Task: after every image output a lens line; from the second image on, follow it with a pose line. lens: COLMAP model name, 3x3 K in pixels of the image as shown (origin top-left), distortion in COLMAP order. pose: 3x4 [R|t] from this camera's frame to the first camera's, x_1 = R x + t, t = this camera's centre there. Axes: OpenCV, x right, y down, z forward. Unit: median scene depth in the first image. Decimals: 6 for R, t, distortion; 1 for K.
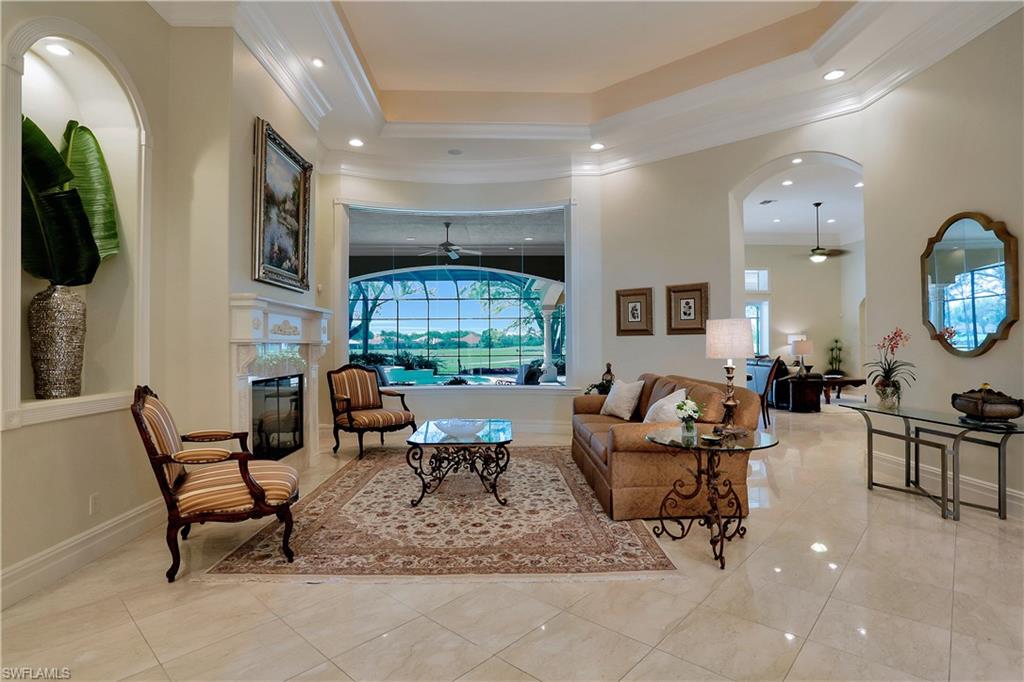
lens RADIAL K [[552.7, 0, 512.0], [0, 552.7, 341.0], [0, 0, 1]] dist [-0.083077, 0.053239]
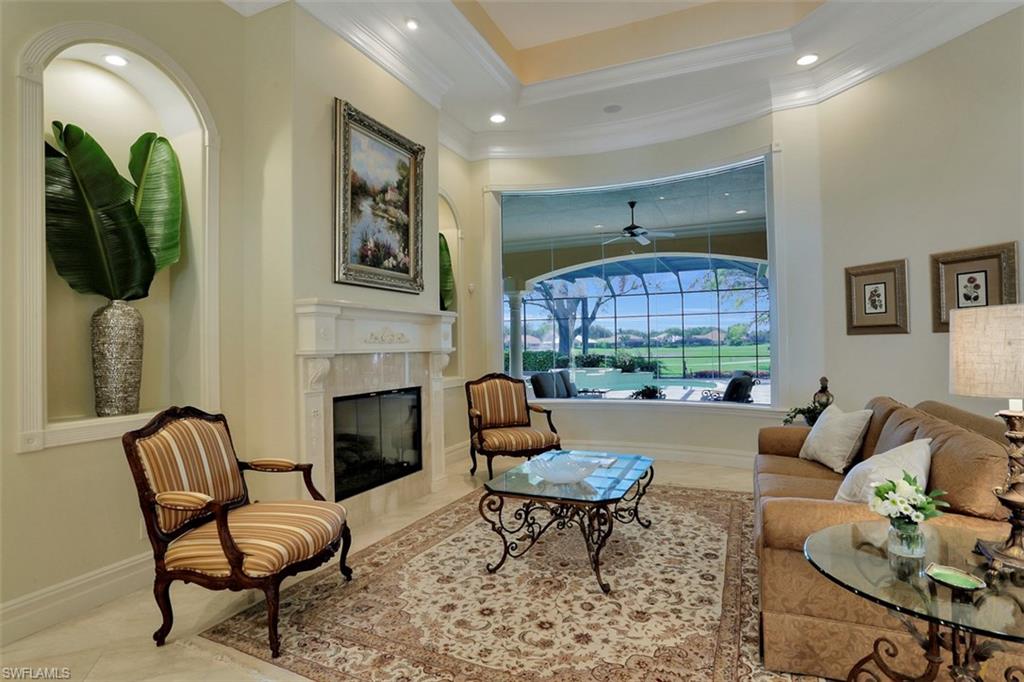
lens RADIAL K [[552.7, 0, 512.0], [0, 552.7, 341.0], [0, 0, 1]] dist [-0.083077, 0.053239]
pose [[0.894447, -0.013463, -0.446970, 0.158387], [0.016063, 0.999869, 0.002028, -0.013417], [0.446884, -0.008993, 0.894546, 0.300422]]
